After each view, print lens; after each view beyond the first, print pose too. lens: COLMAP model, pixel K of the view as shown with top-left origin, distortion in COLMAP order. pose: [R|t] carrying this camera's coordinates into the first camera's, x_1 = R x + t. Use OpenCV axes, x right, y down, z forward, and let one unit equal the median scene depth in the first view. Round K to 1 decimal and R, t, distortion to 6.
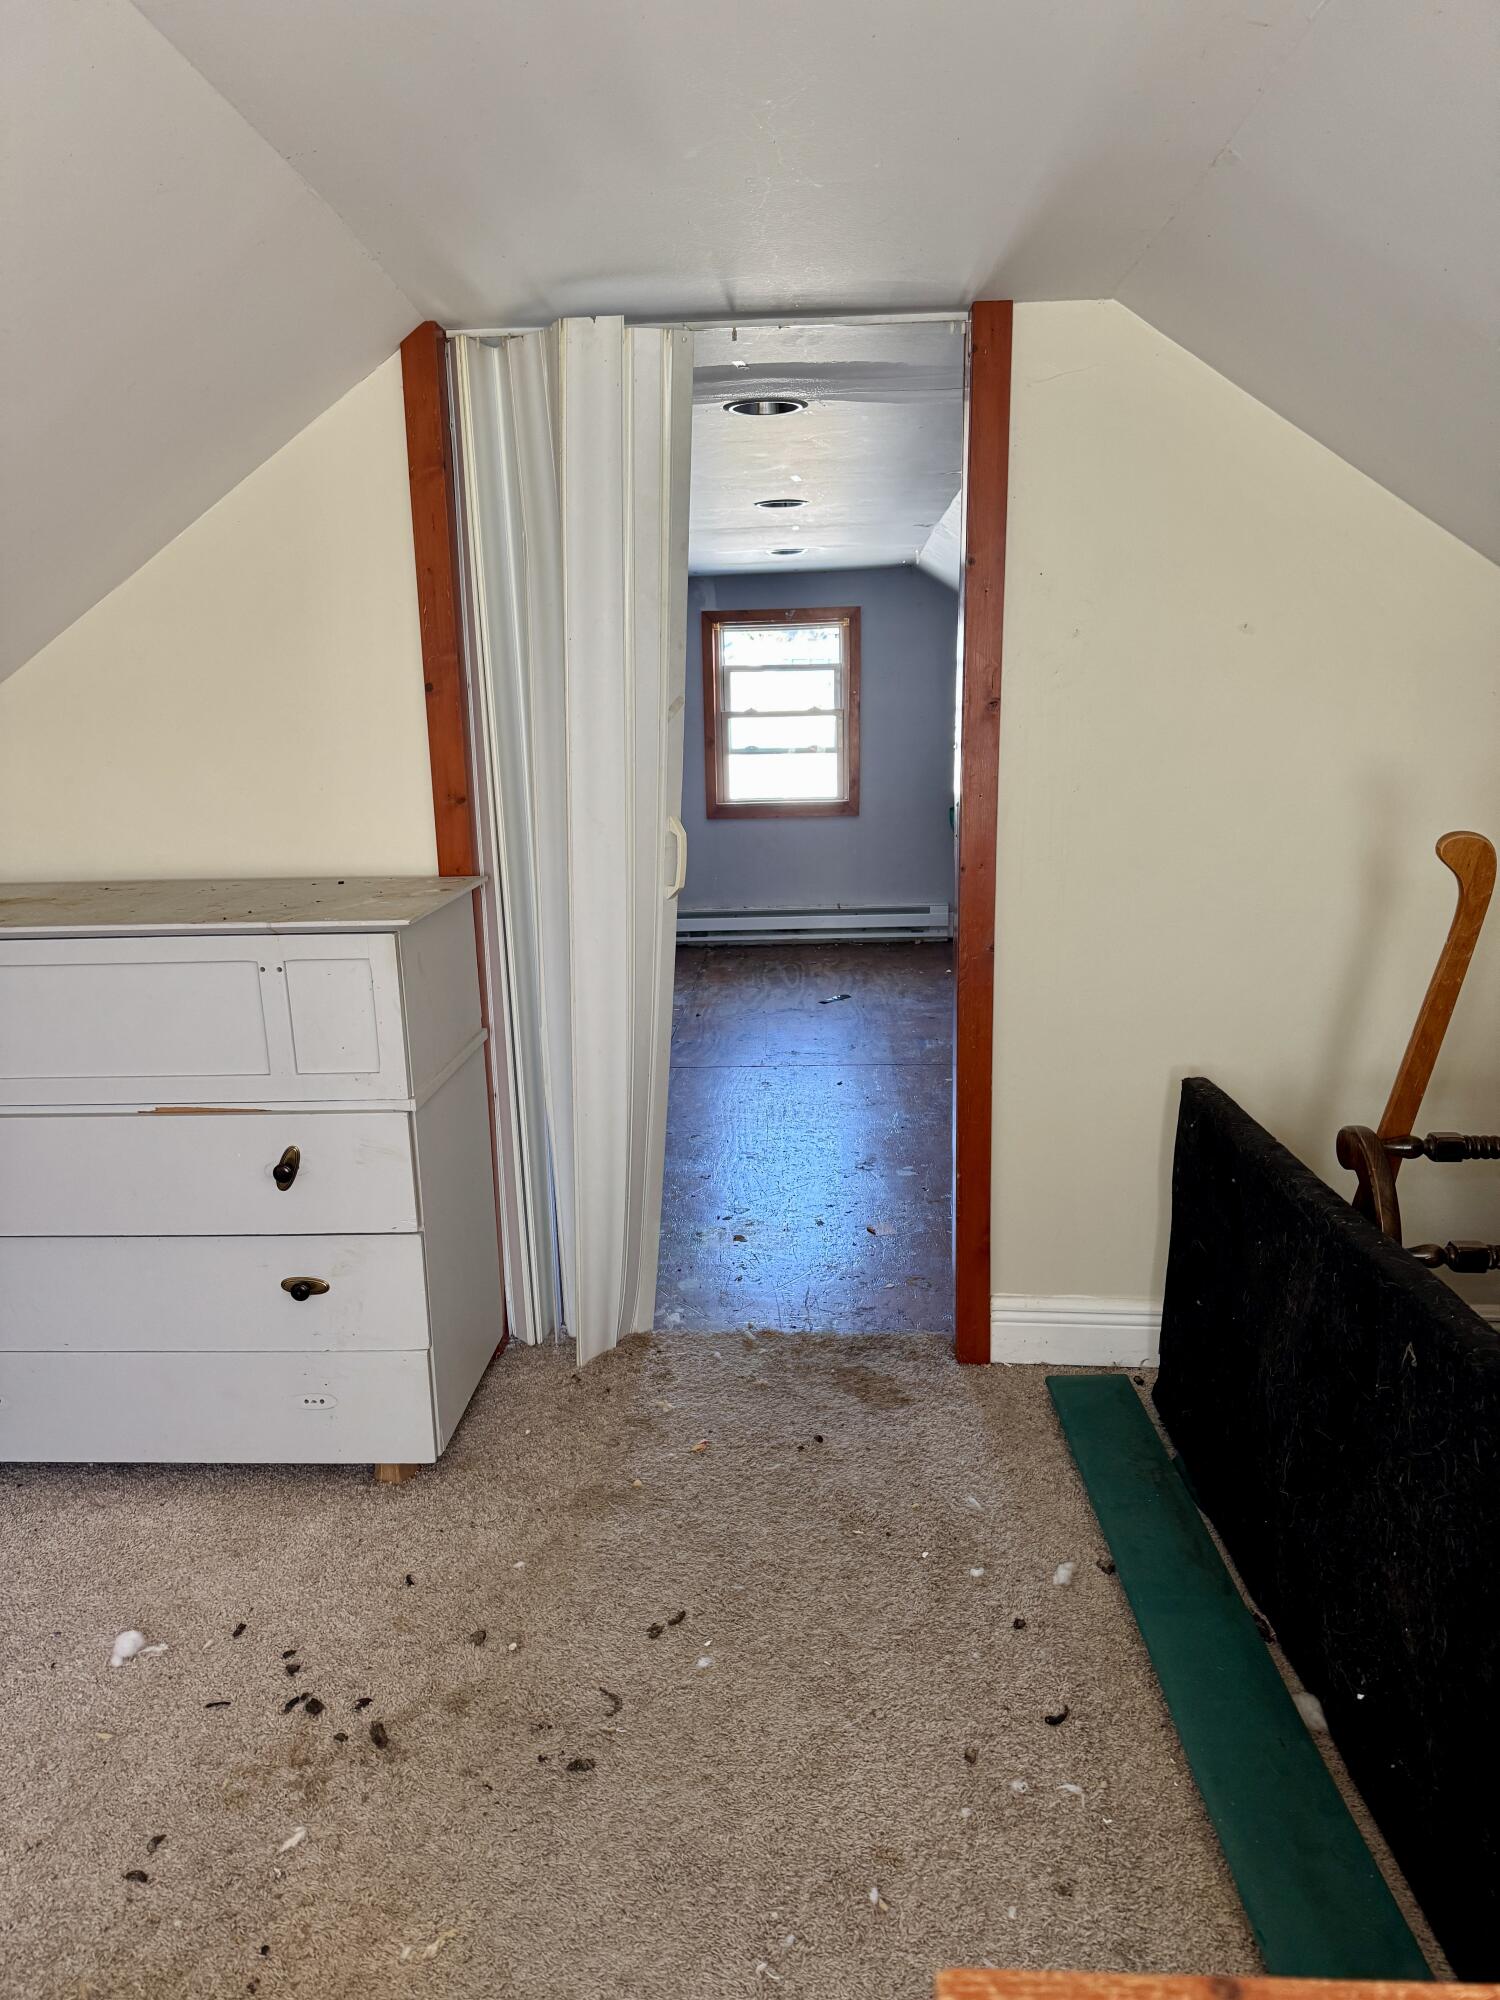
lens RADIAL K [[1389.4, 0, 737.3], [0, 1389.4, 1004.6], [0, 0, 1]] dist [0.009068, 0.000252]
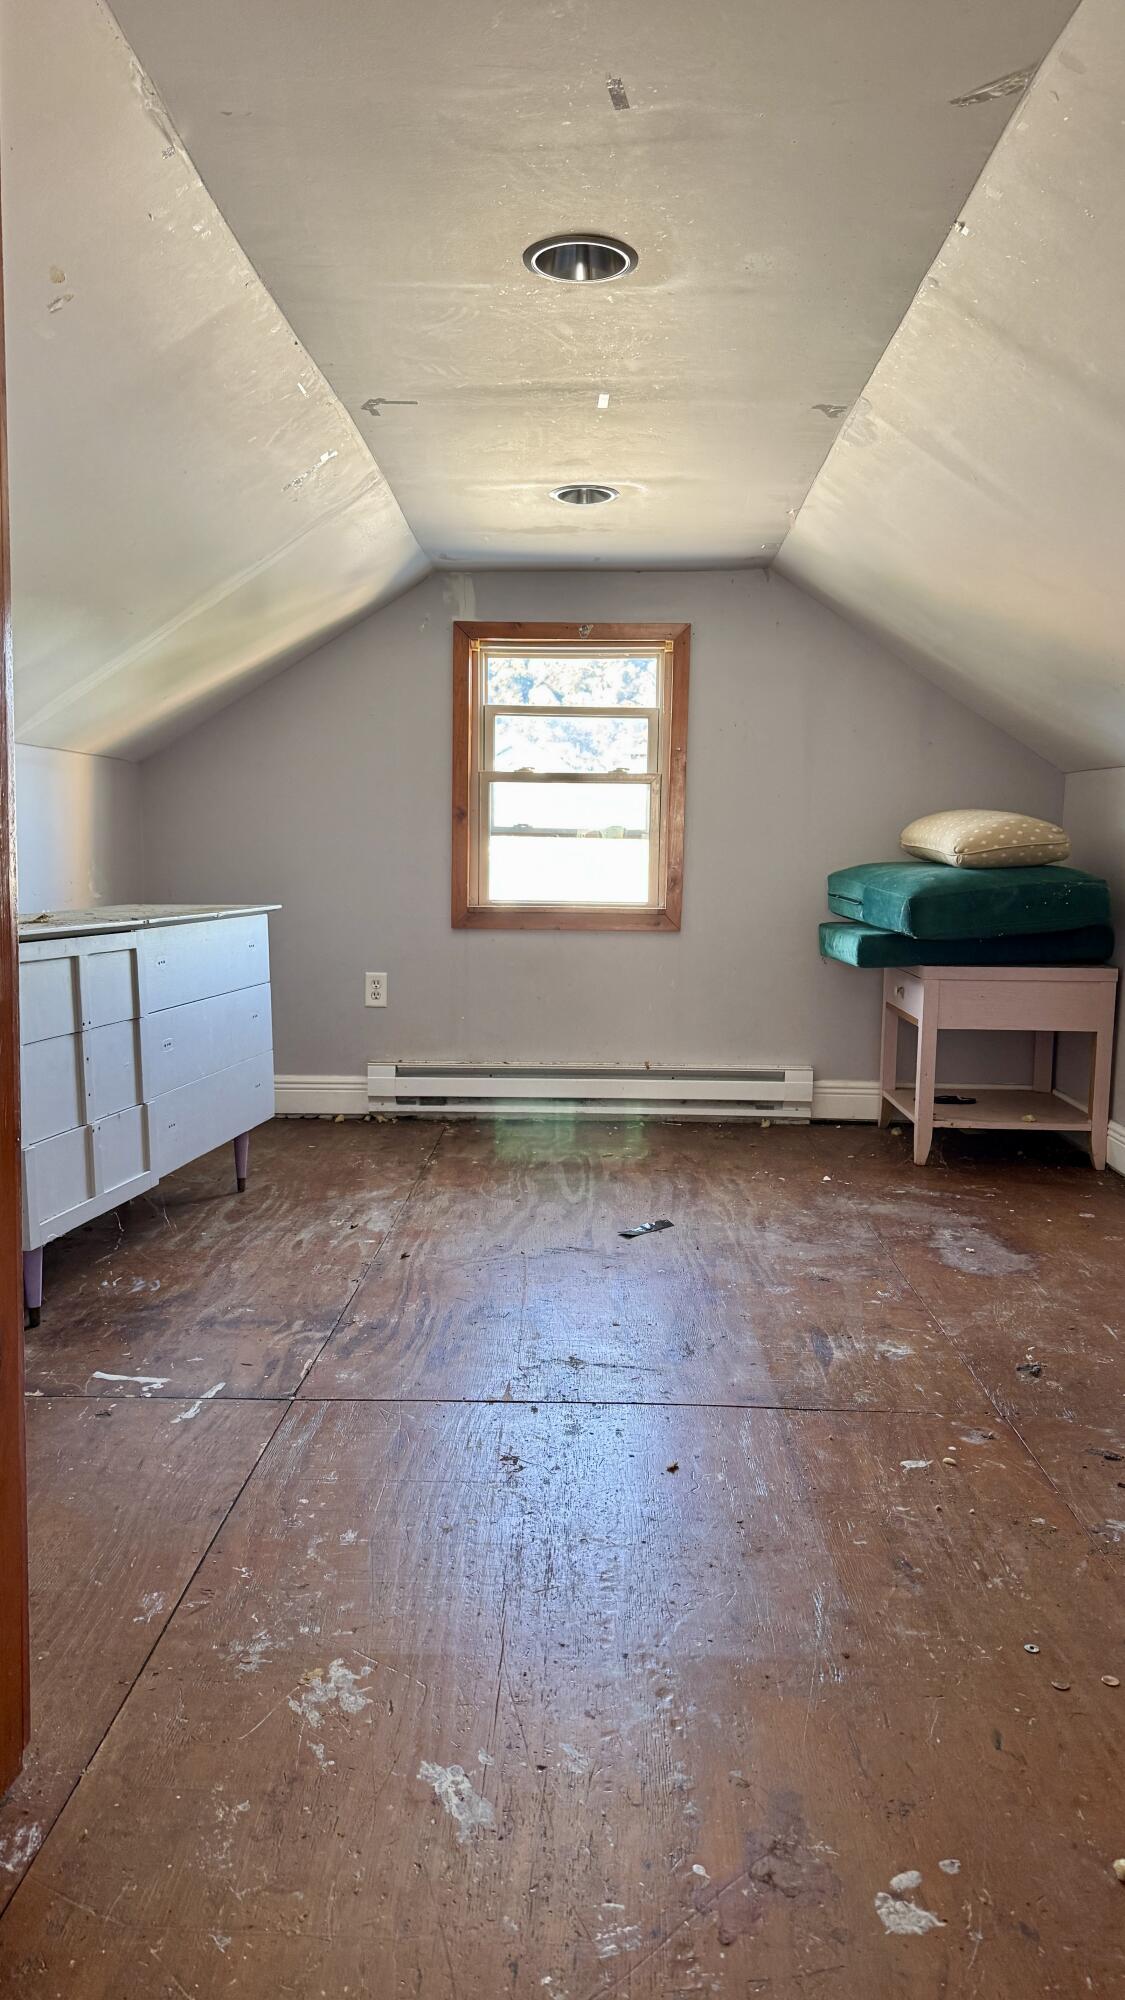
lens RADIAL K [[1410.4, 0, 558.2], [0, 1410.4, 1000.7], [0, 0, 1]] dist [0.001895, 0.000032]
pose [[0.999048, 0.034004, 0.027314, 0.011662], [-0.030881, 0.993718, -0.107568, -0.028366], [-0.030800, 0.106622, 0.993822, 0.335166]]
